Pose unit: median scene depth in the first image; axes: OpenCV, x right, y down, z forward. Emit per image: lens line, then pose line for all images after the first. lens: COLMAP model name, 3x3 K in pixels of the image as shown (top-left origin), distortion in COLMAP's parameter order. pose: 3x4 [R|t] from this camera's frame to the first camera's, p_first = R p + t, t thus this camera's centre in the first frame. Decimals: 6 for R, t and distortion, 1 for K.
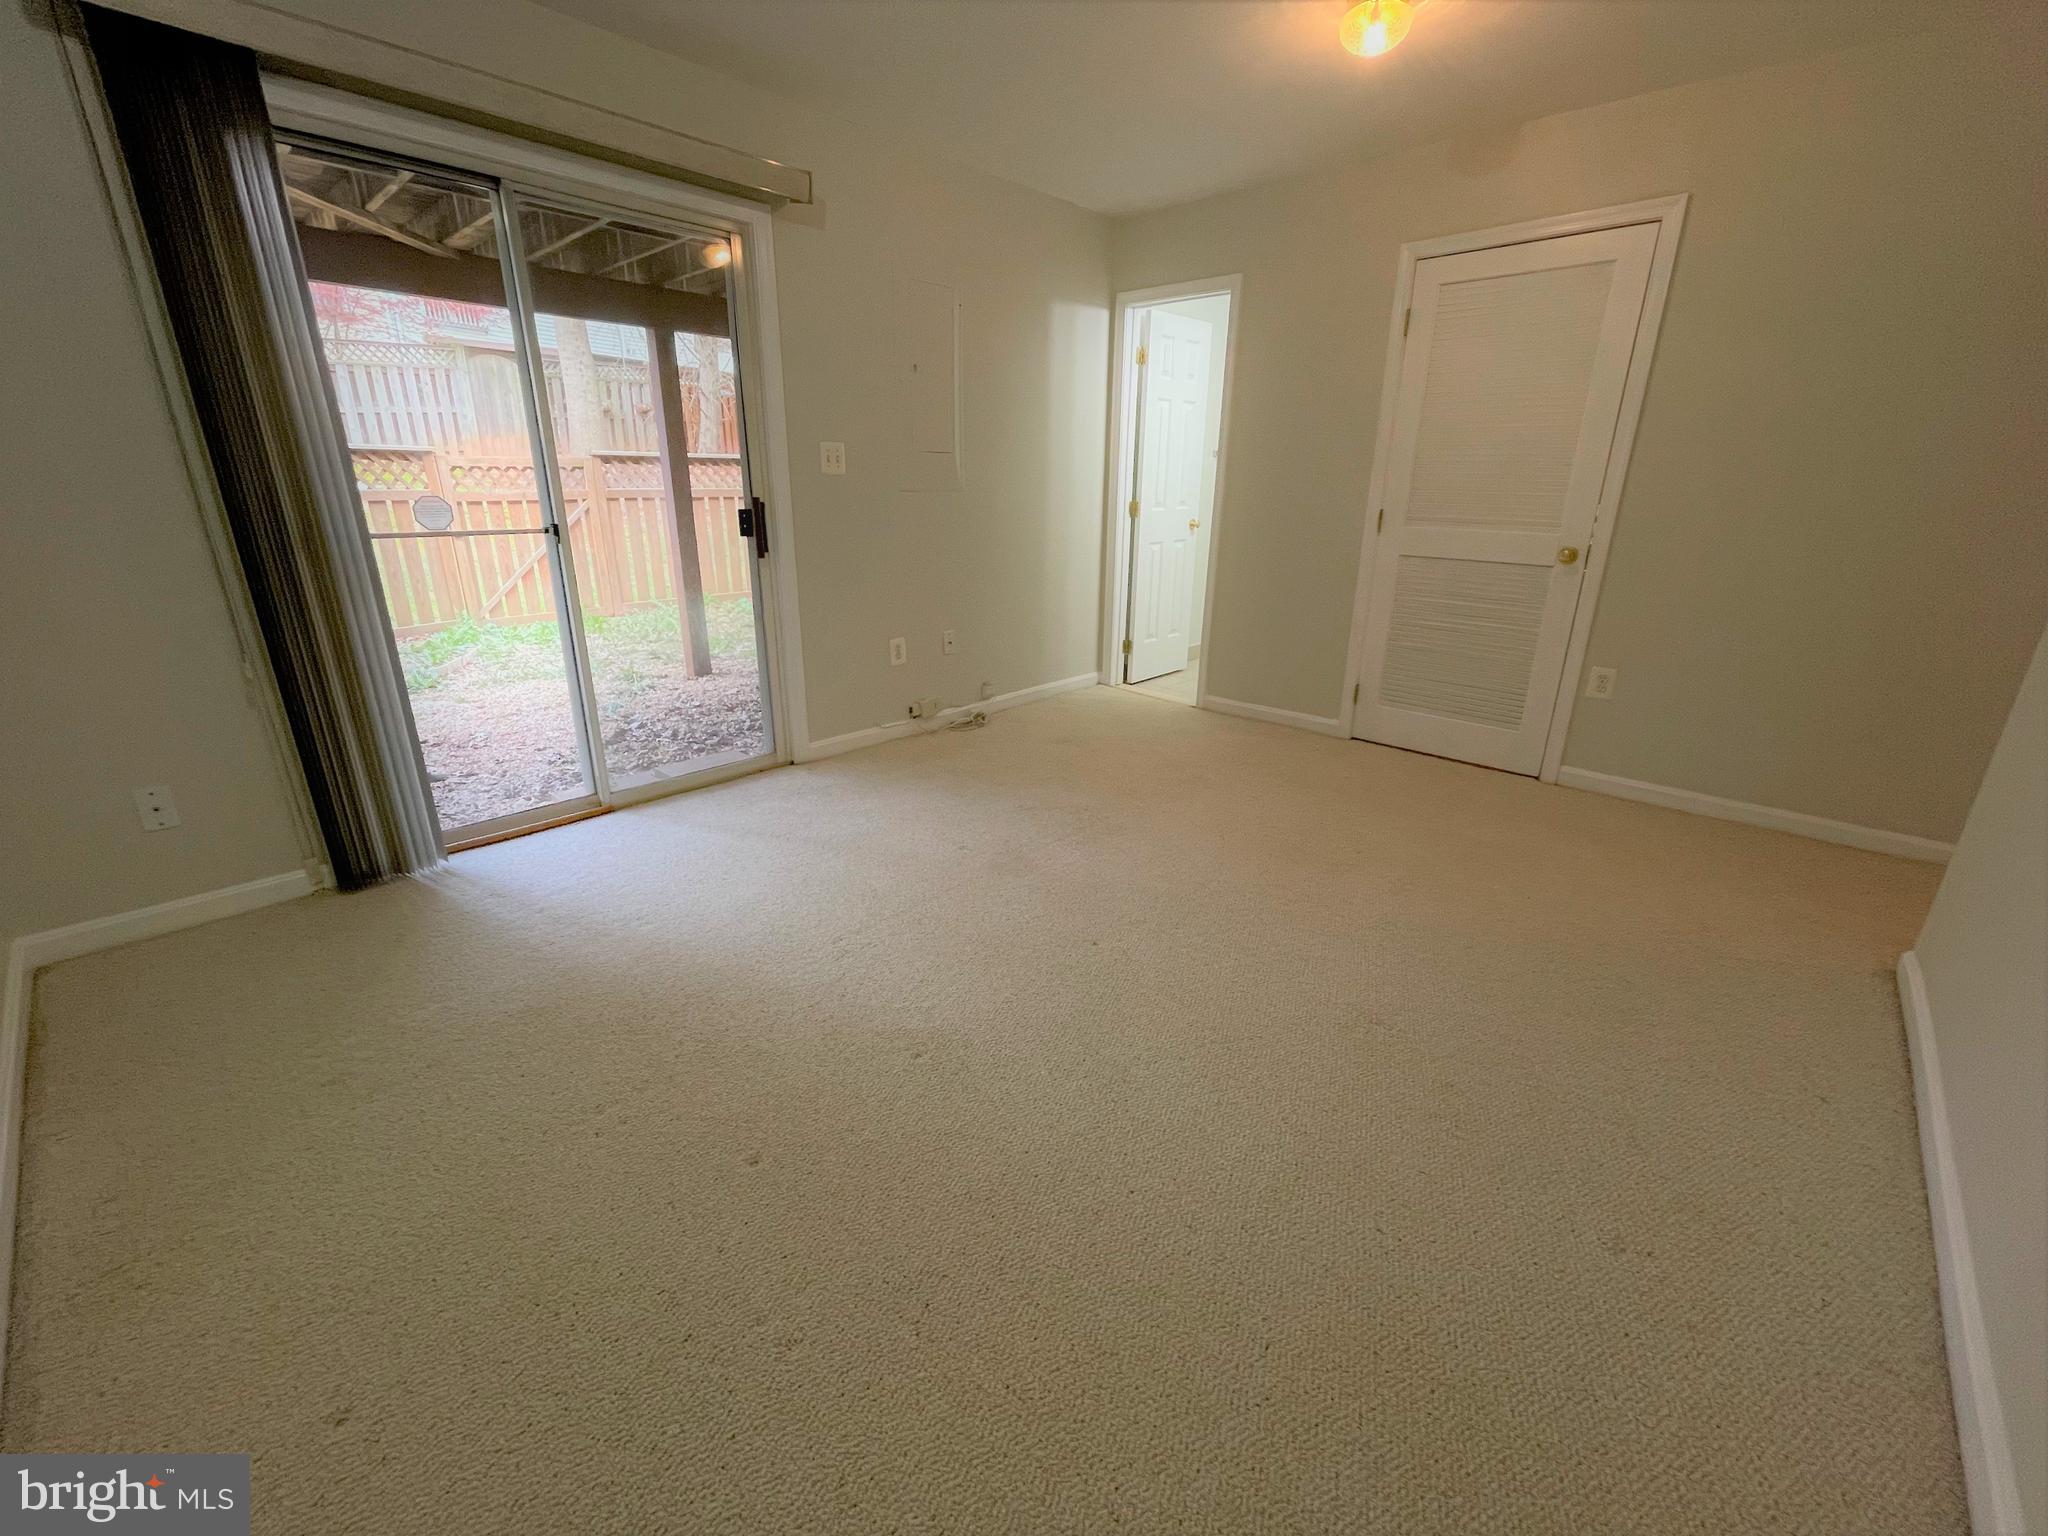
lens RADIAL K [[829.9, 0, 1012.9], [0, 829.9, 765.9], [0, 0, 1]] dist [-0.004161, 0.000340]
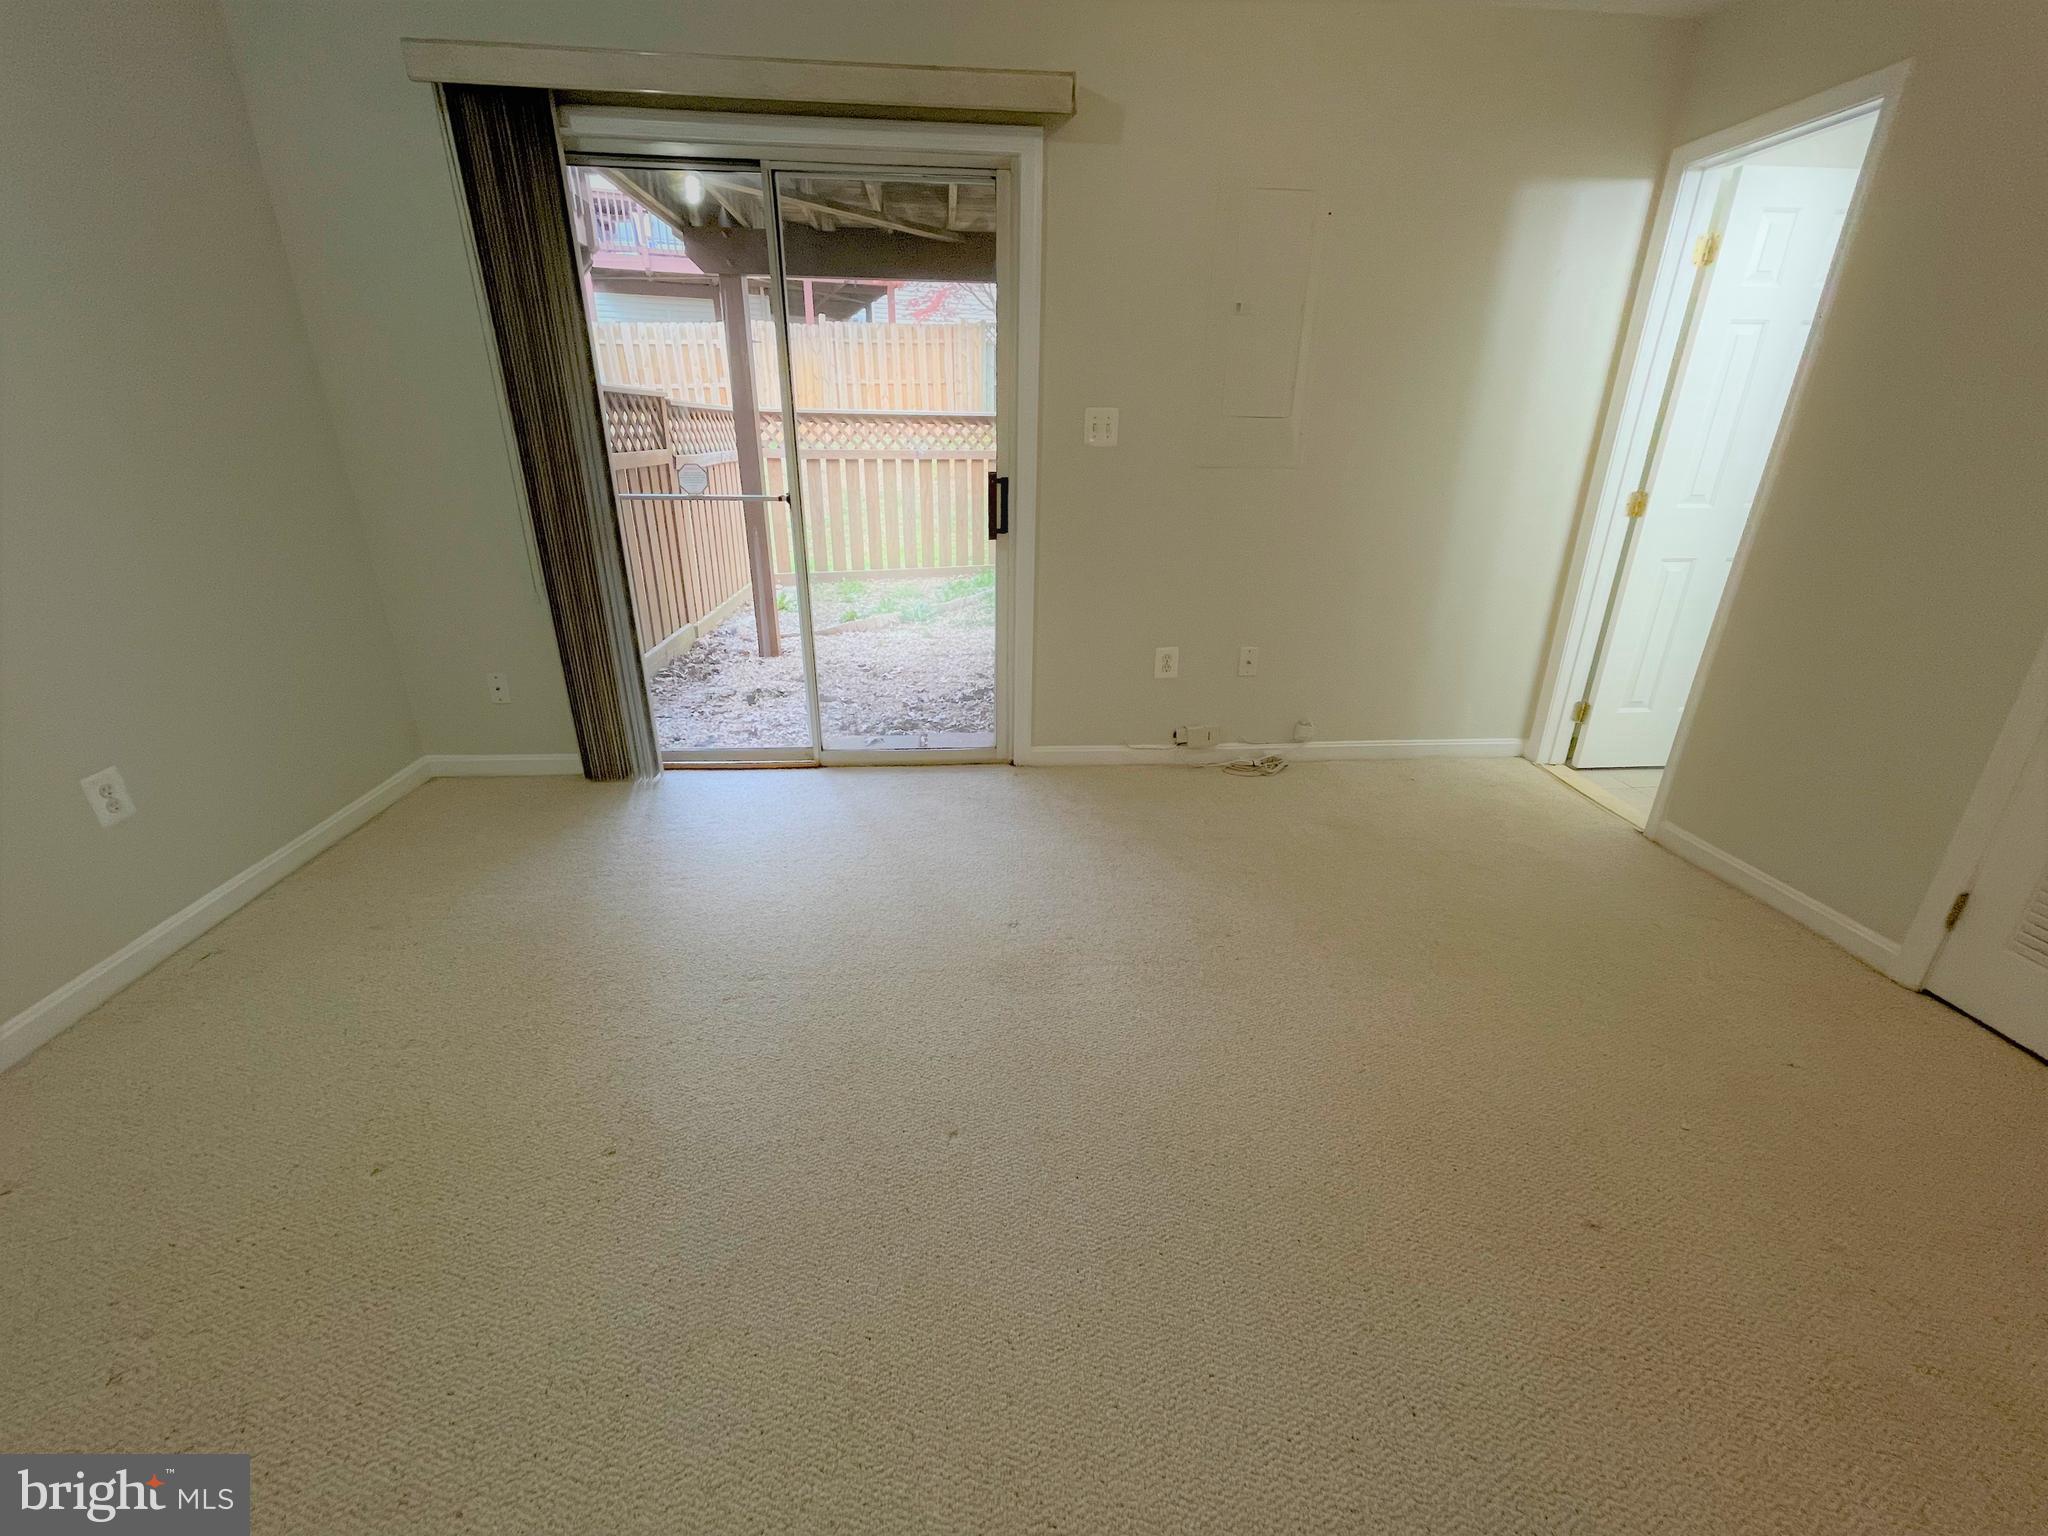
lens RADIAL K [[829.9, 0, 1011.4], [0, 829.9, 764.2], [0, 0, 1]] dist [-0.004161, 0.000340]
pose [[0.742986, 0.250833, -0.620527, 0.283201], [-0.224029, 0.966843, 0.122582, -0.106839], [0.630700, 0.047939, 0.774545, 0.266873]]
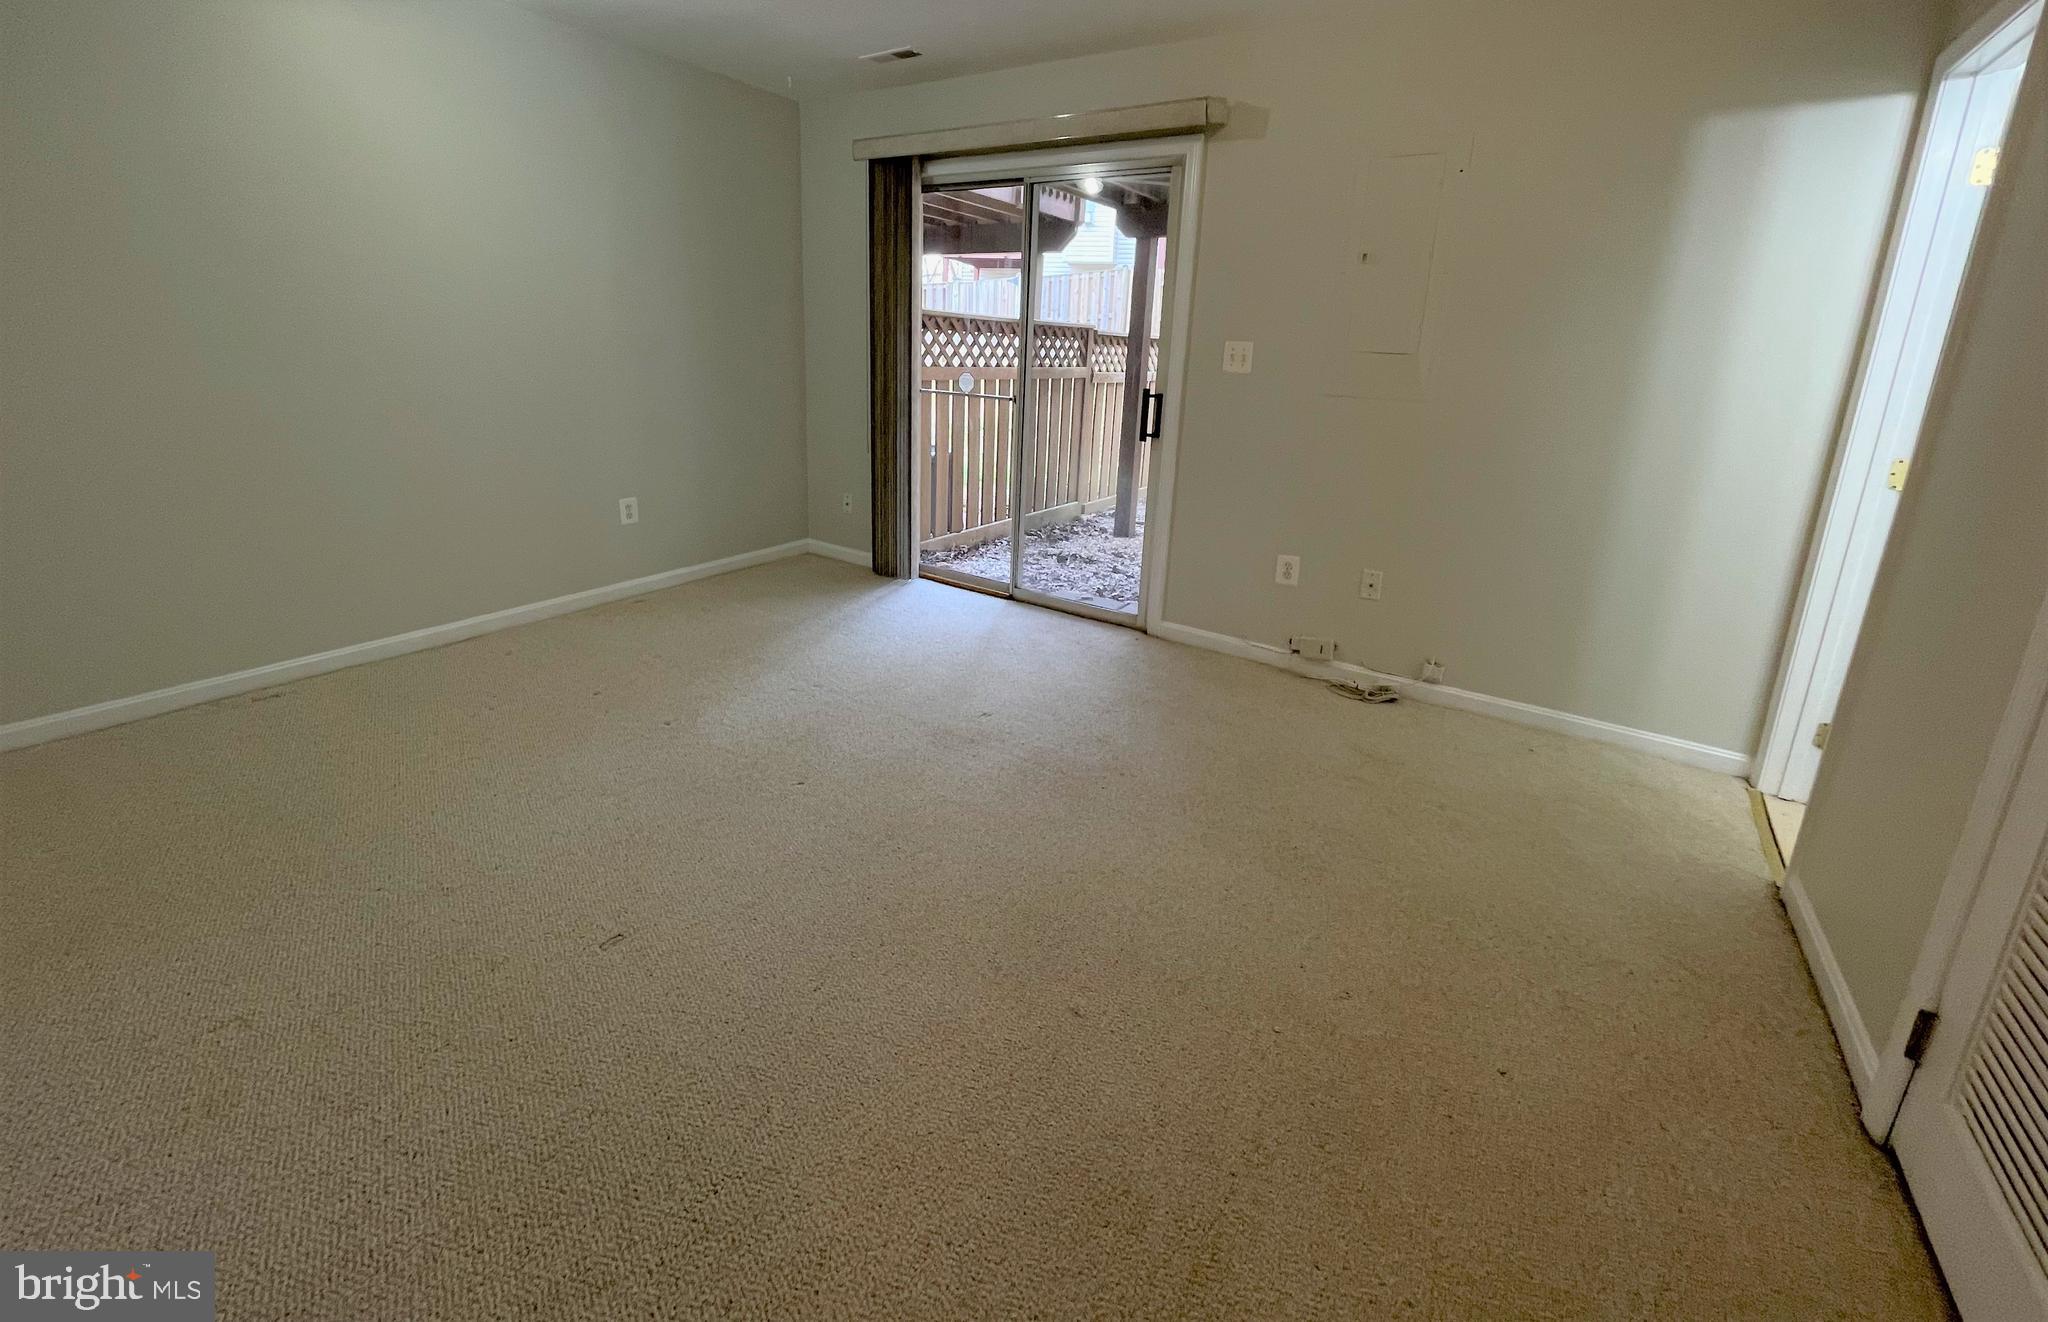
lens RADIAL K [[812.5, 0, 1009.8], [0, 812.5, 551.2], [0, 0, 1]] dist [-0.007285, -0.000042]
pose [[0.176234, 0.243888, -0.953656, 0.622364], [-0.358478, 0.918192, 0.168573, -0.195666], [0.916752, 0.312157, 0.249246, 0.508332]]
